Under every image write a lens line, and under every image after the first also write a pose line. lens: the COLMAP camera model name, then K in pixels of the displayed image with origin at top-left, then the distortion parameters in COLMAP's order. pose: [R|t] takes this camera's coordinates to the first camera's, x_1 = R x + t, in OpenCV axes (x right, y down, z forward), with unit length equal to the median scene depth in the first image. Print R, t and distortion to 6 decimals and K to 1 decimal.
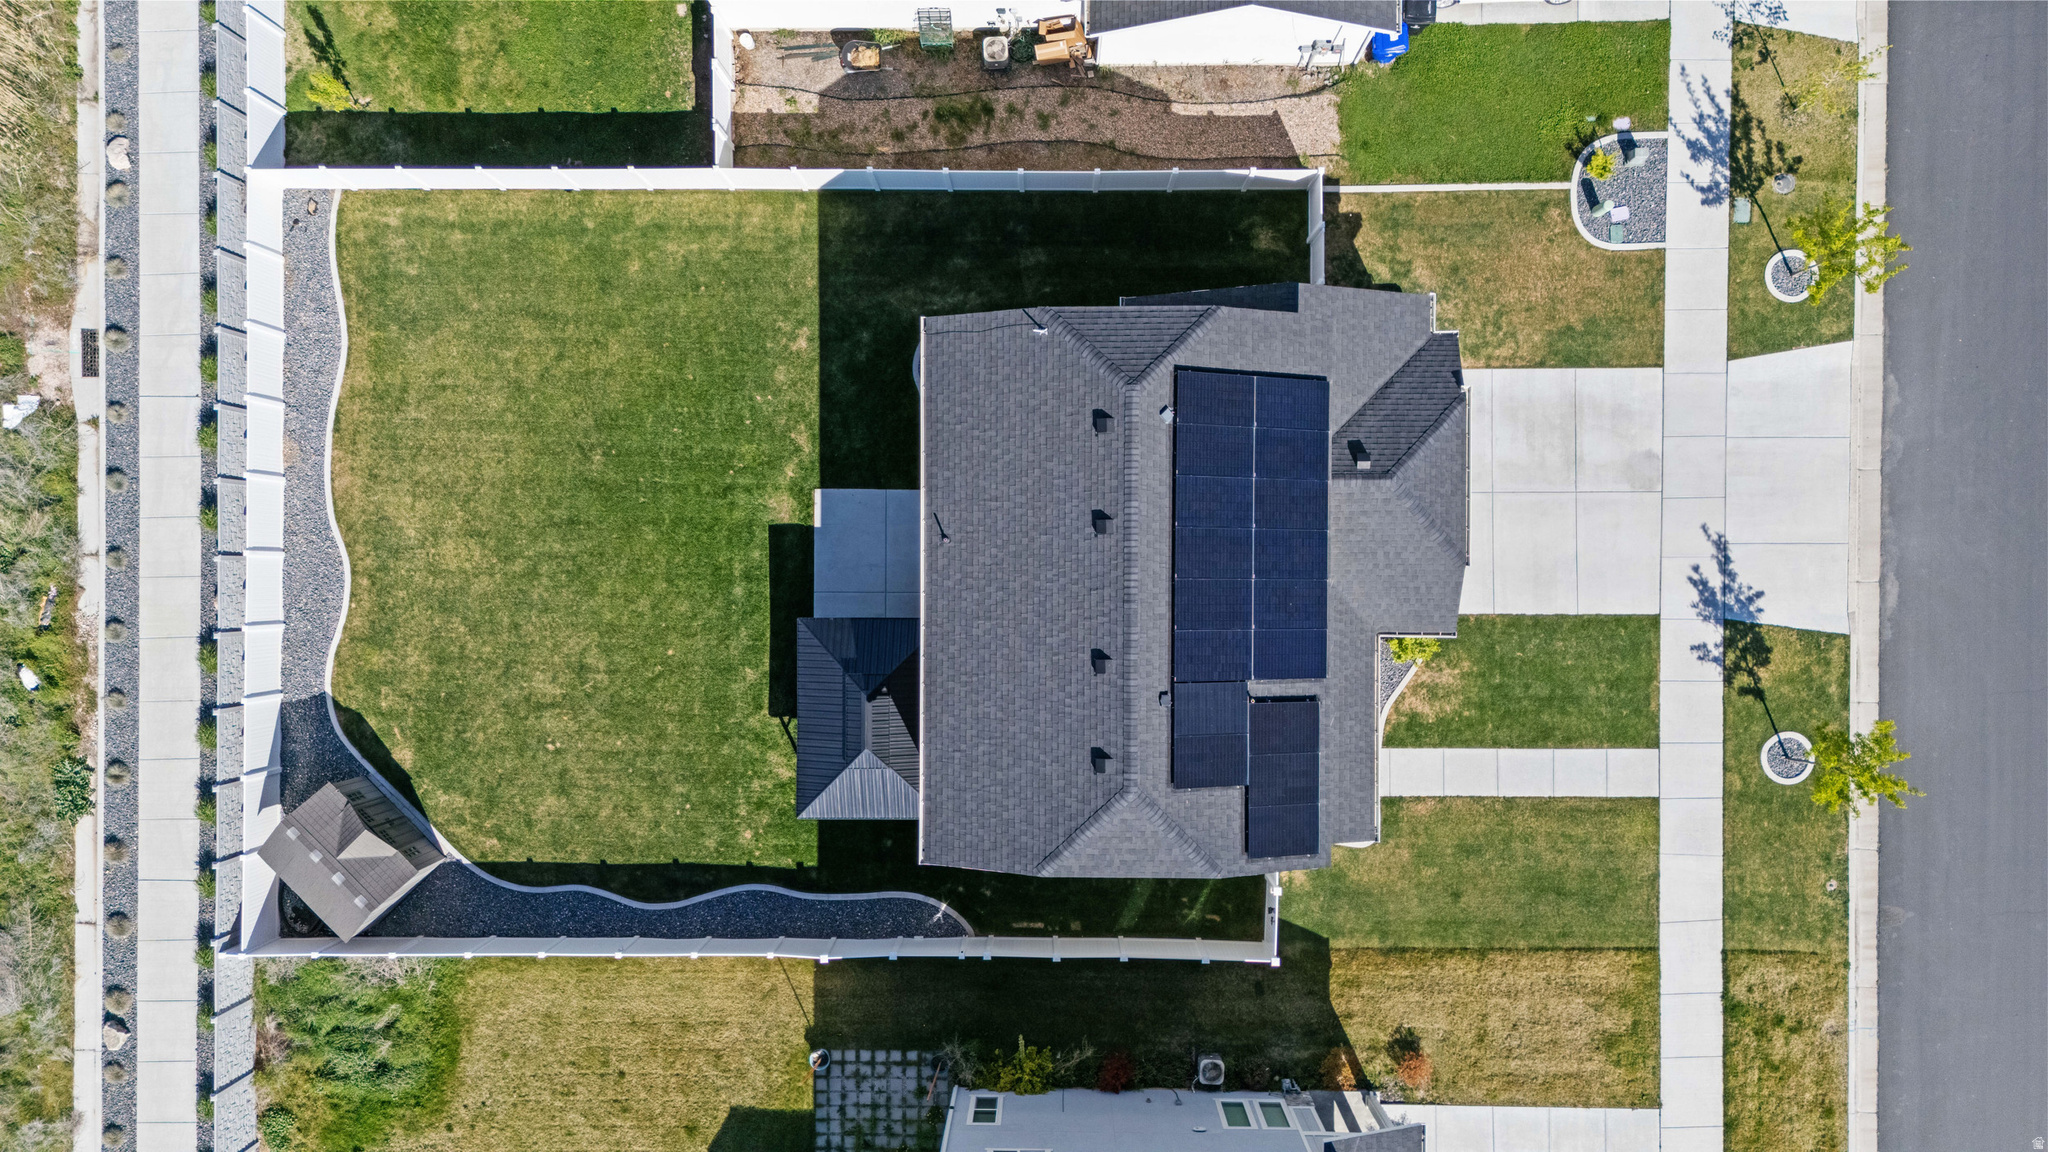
lens RADIAL K [[1486.8, 0, 1021.0], [0, 1486.8, 569.0], [0, 0, 1]] dist [0.111442, -0.121507]
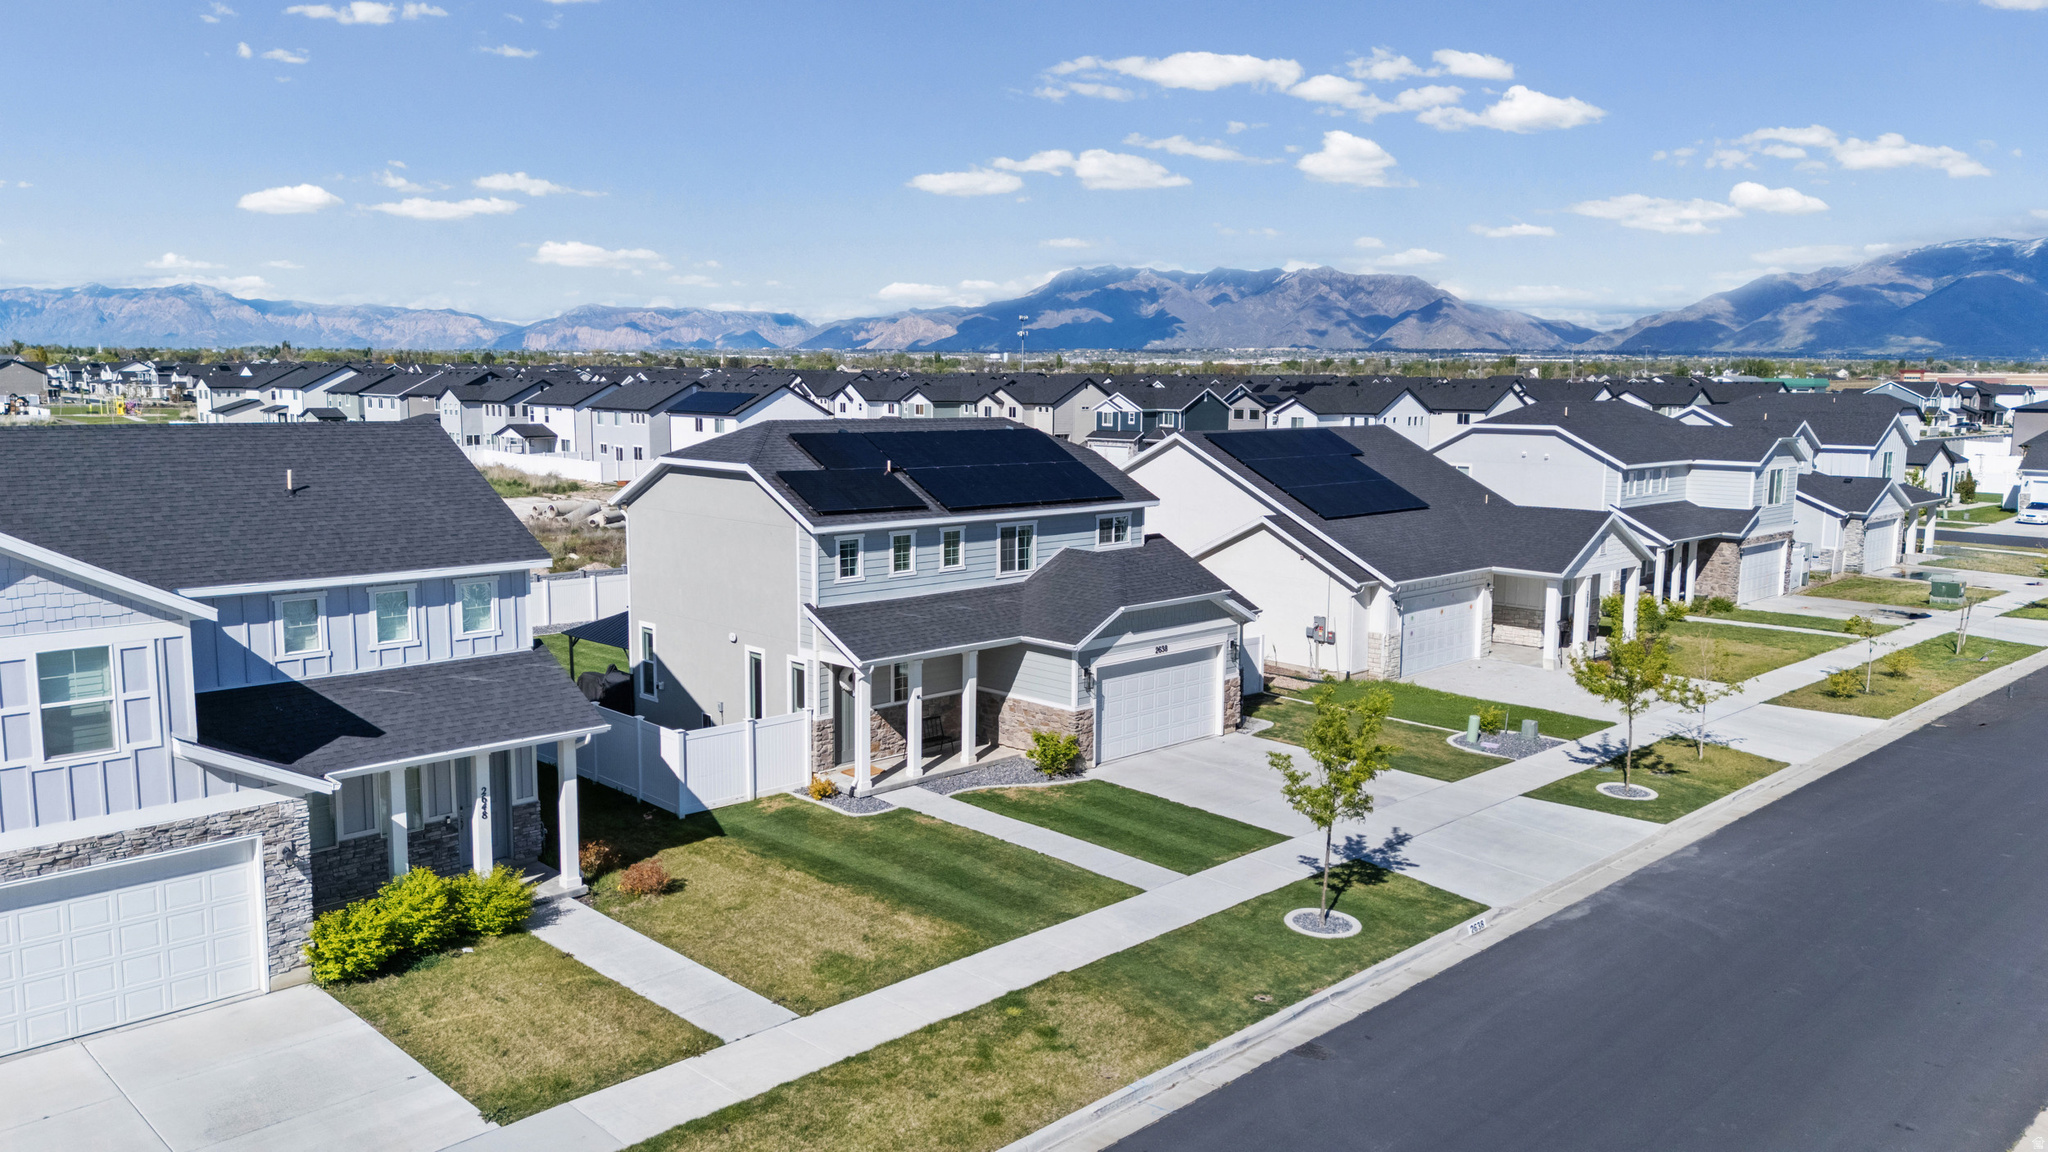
lens RADIAL K [[1486.8, 0, 1021.0], [0, 1486.8, 569.0], [0, 0, 1]] dist [0.111442, -0.121507]
pose [[0.701322, 0.122999, -0.702153, 0.873891], [-0.712250, 0.080673, -0.697275, 0.692159], [-0.029119, 0.989122, 0.144184, 0.743203]]
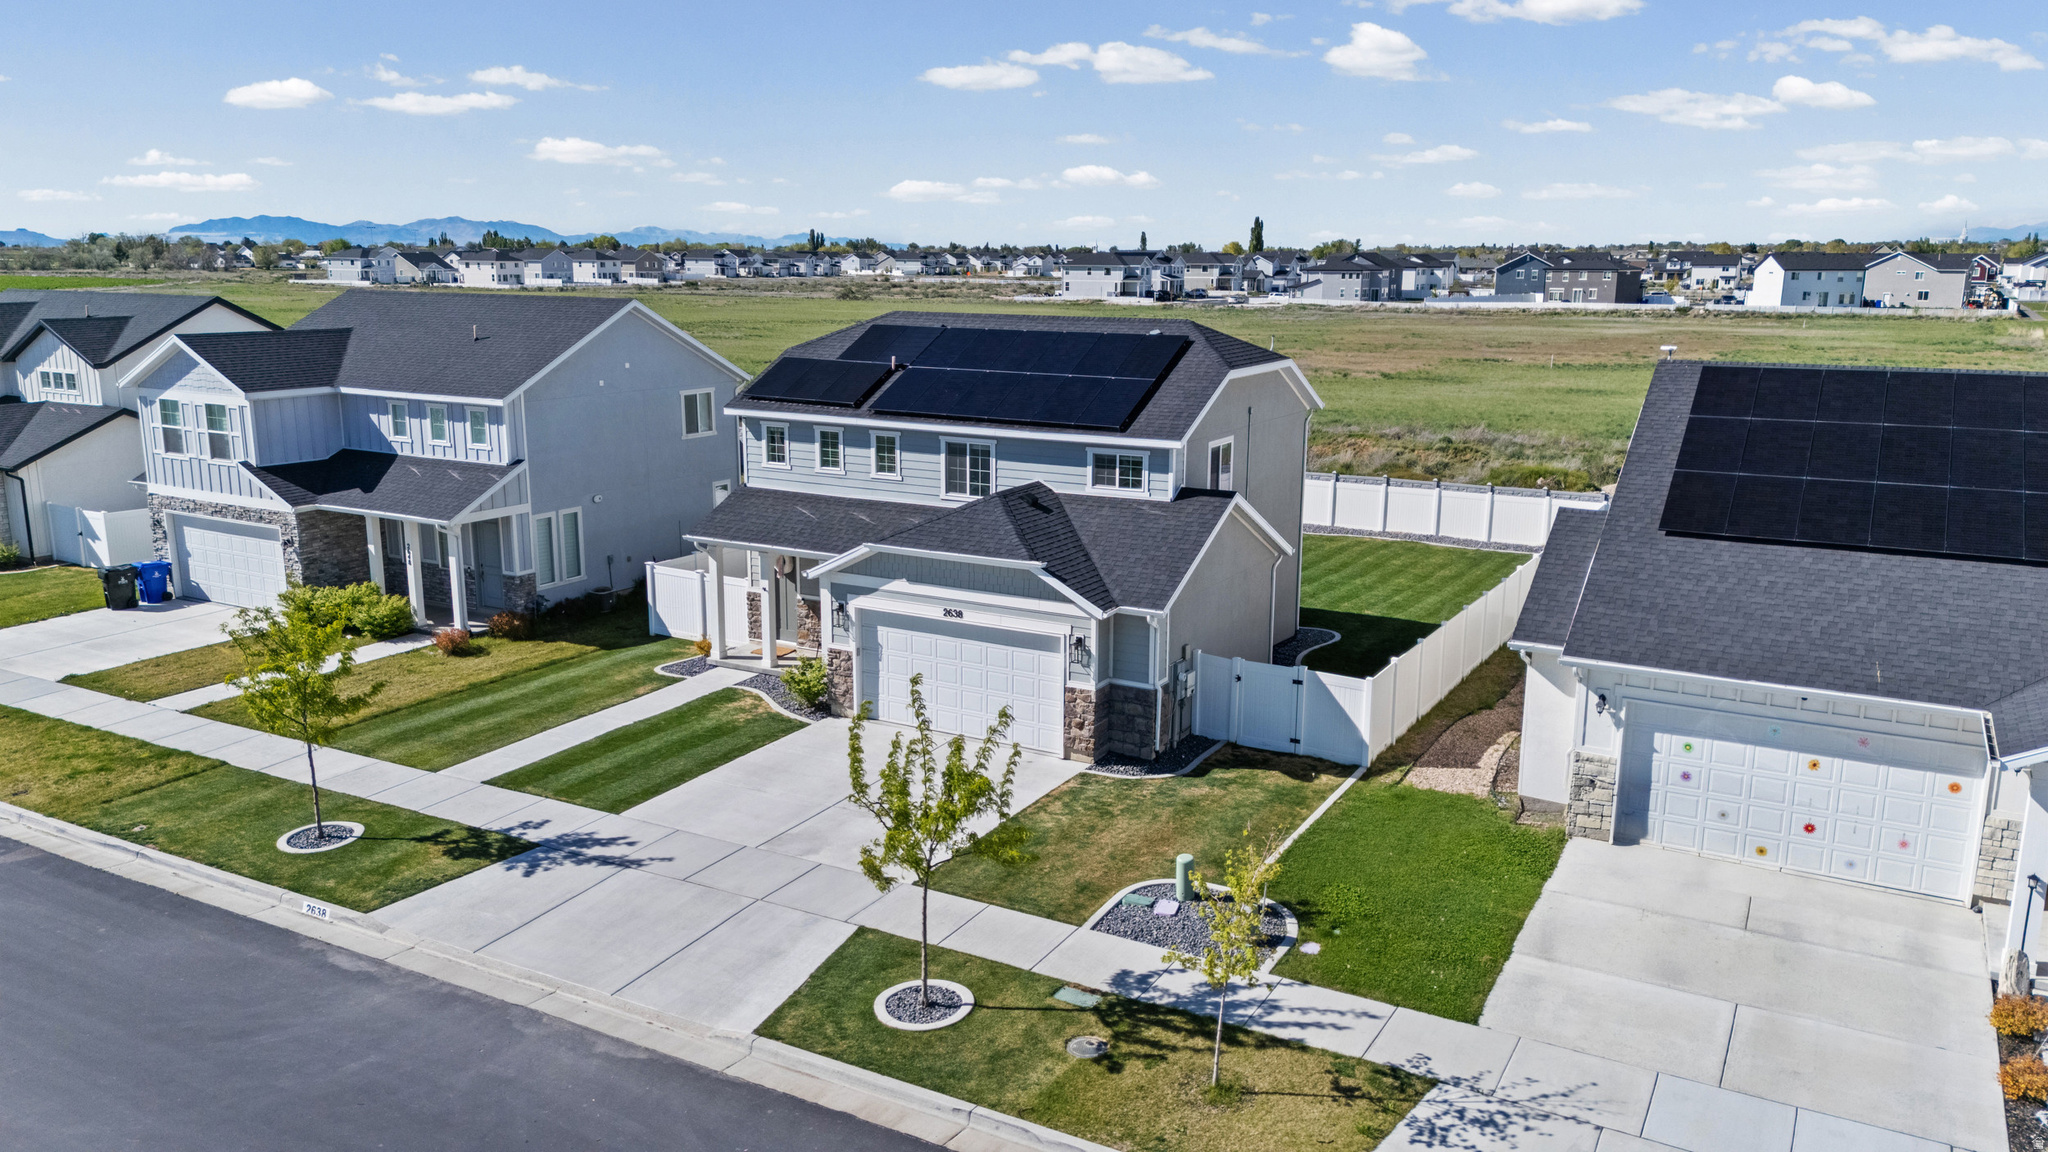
lens RADIAL K [[1486.8, 0, 1021.0], [0, 1486.8, 569.0], [0, 0, 1]] dist [0.111442, -0.121507]
pose [[-0.489568, 0.201605, -0.848339, 0.899417], [-0.871957, -0.108879, 0.477323, -0.453203], [0.003864, 0.973396, 0.229095, 0.732025]]
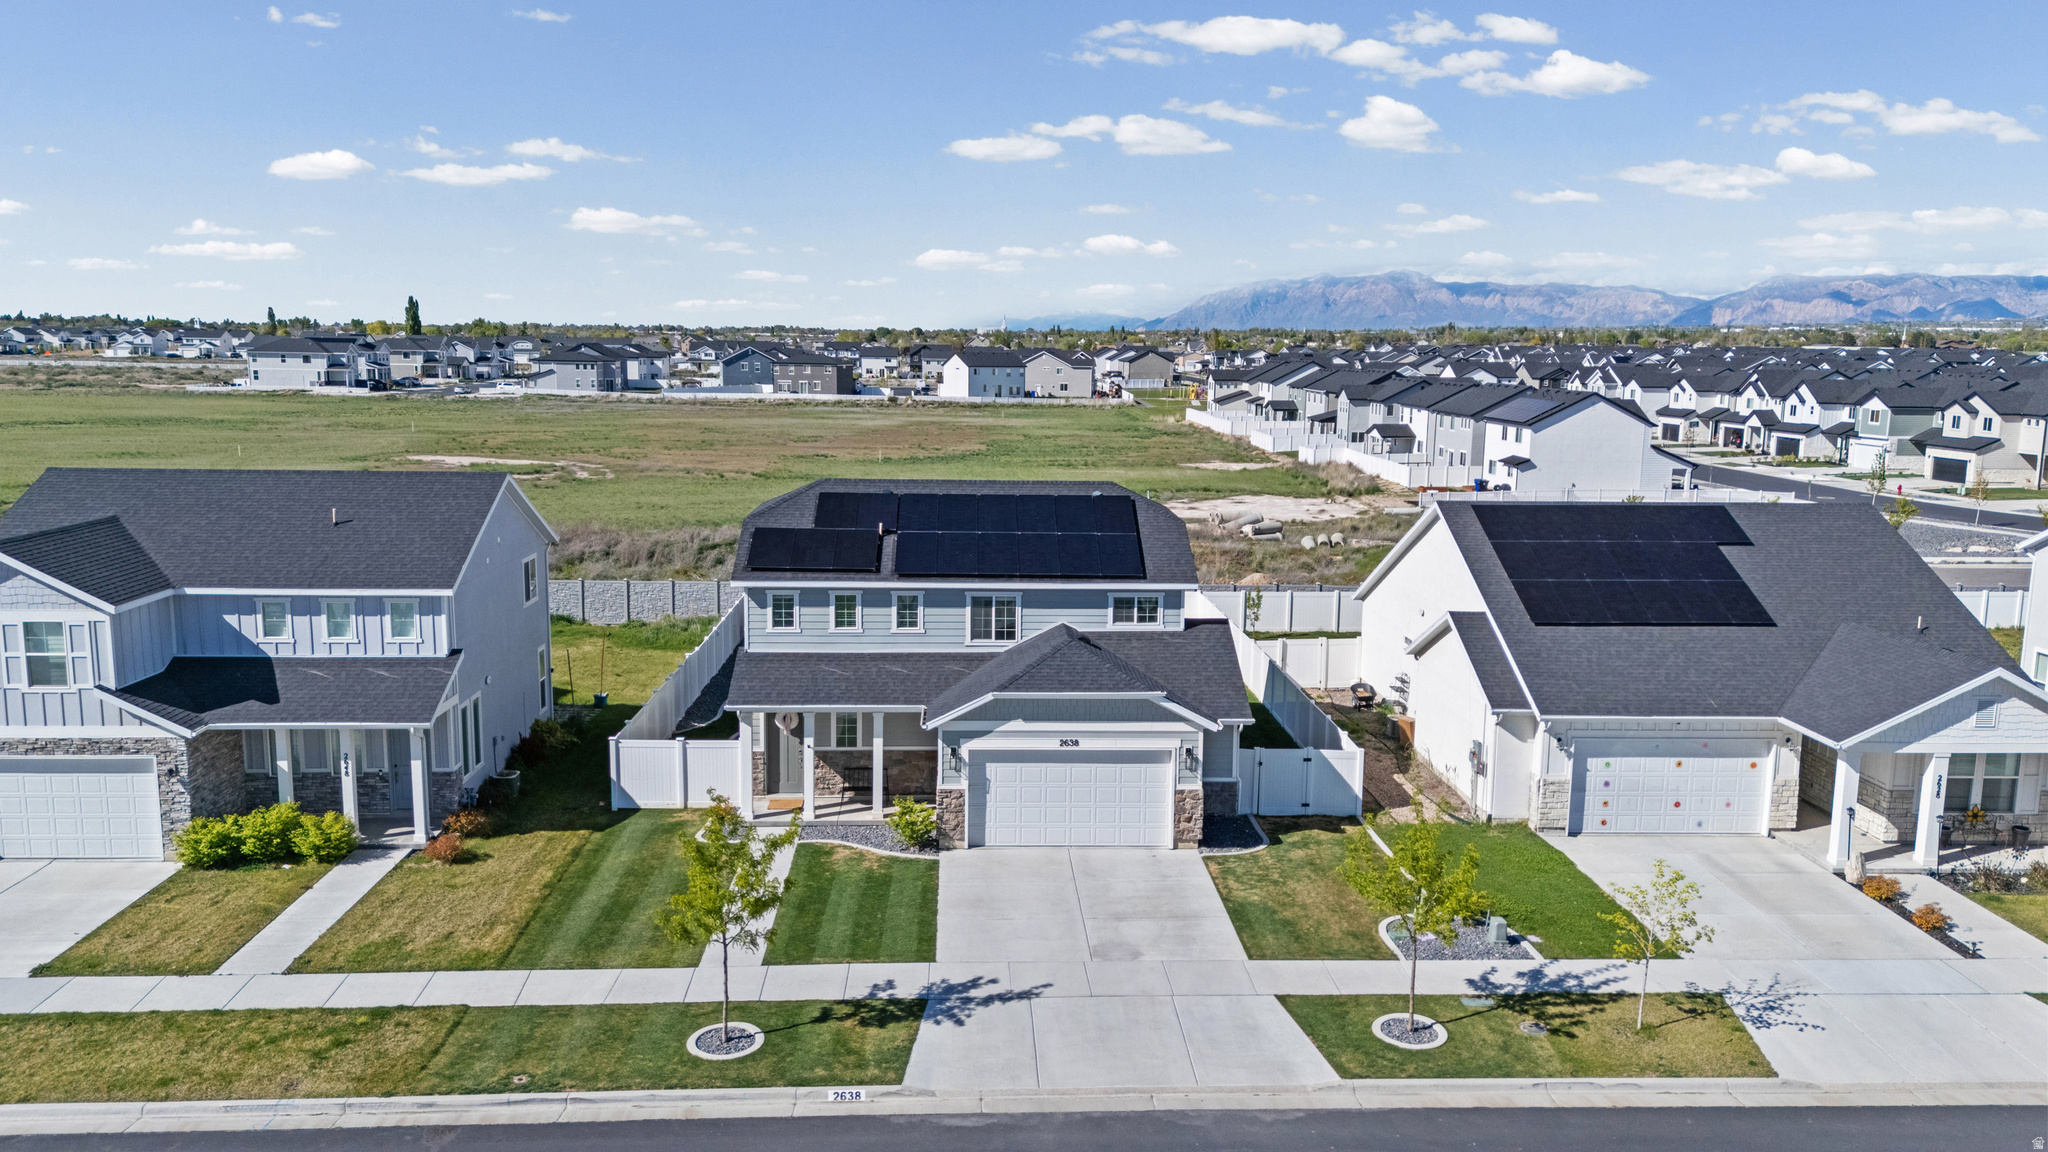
lens RADIAL K [[1486.8, 0, 1021.0], [0, 1486.8, 569.0], [0, 0, 1]] dist [0.111442, -0.121507]
pose [[0.044057, 0.176623, -0.983292, 1.153546], [-0.998899, -0.008093, -0.046210, 0.022619], [-0.016120, 0.984245, 0.176072, 0.663074]]
